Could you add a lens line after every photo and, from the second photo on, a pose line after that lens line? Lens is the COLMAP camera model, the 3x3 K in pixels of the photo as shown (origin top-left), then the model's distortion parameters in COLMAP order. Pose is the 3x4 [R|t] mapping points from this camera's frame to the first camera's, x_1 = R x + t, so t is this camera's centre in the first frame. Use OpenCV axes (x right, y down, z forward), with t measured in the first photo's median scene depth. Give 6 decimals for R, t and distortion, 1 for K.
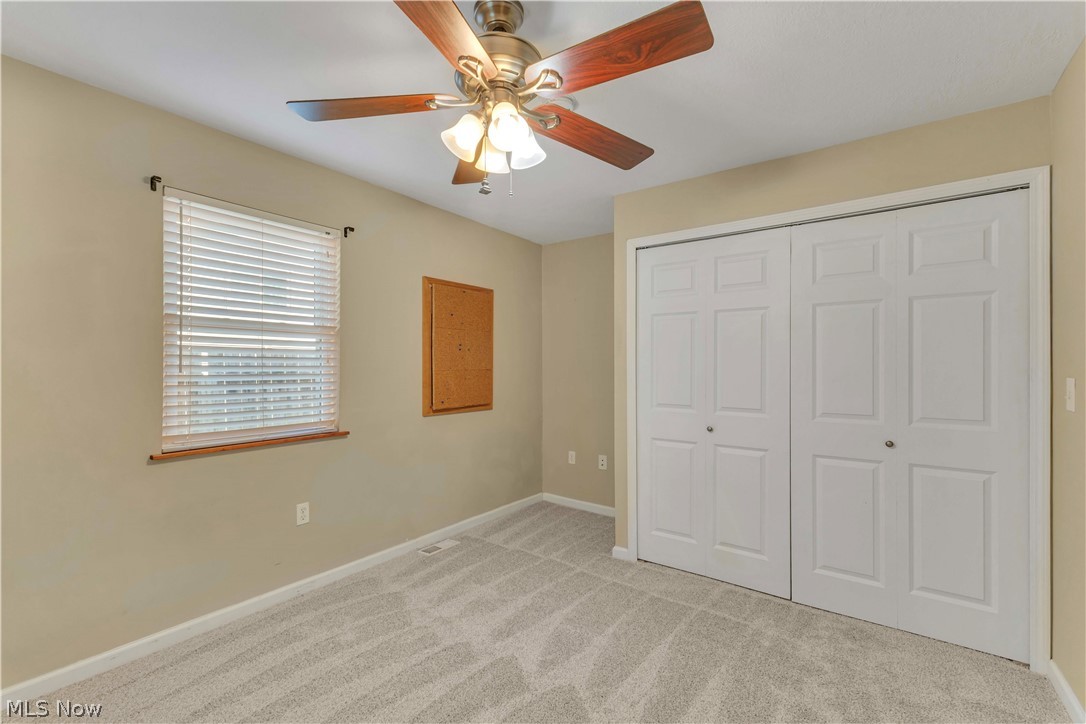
lens RADIAL K [[467.9, 0, 548.3], [0, 467.9, 358.5], [0, 0, 1]] dist [0.010434, -0.001276]
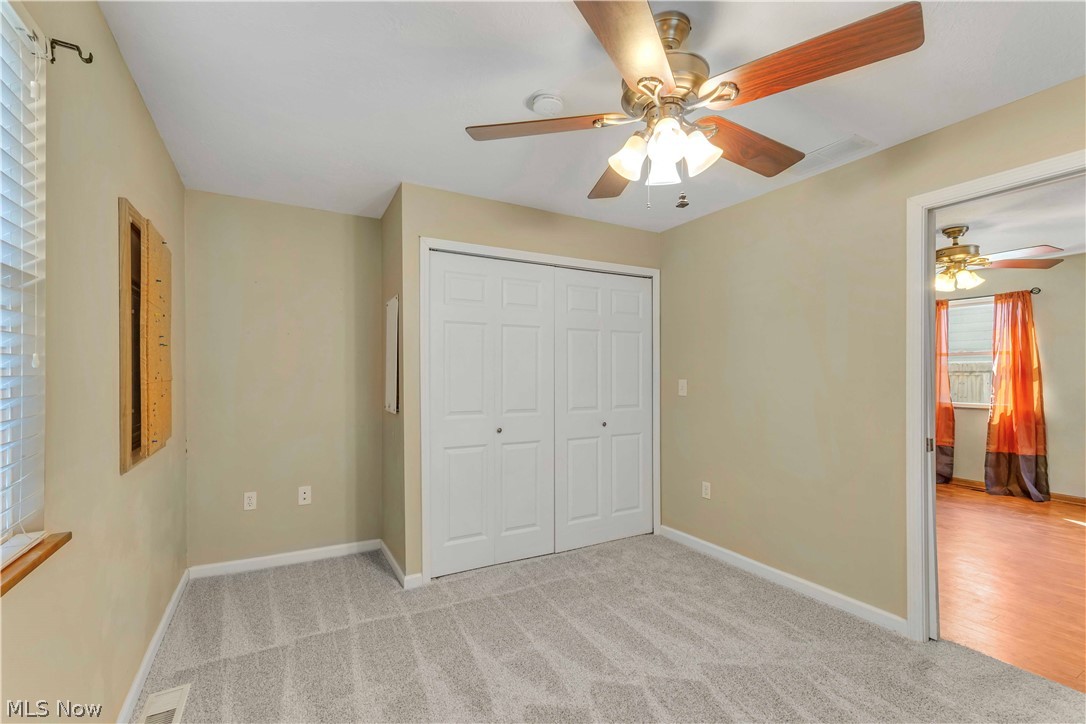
lens RADIAL K [[467.9, 0, 535.9], [0, 467.9, 368.1], [0, 0, 1]] dist [0.010434, -0.001276]
pose [[0.432083, 0.009606, 0.901783, -0.625805], [-0.014123, 0.999893, -0.003884, 0.005615], [-0.901723, -0.011058, 0.432172, 0.445398]]
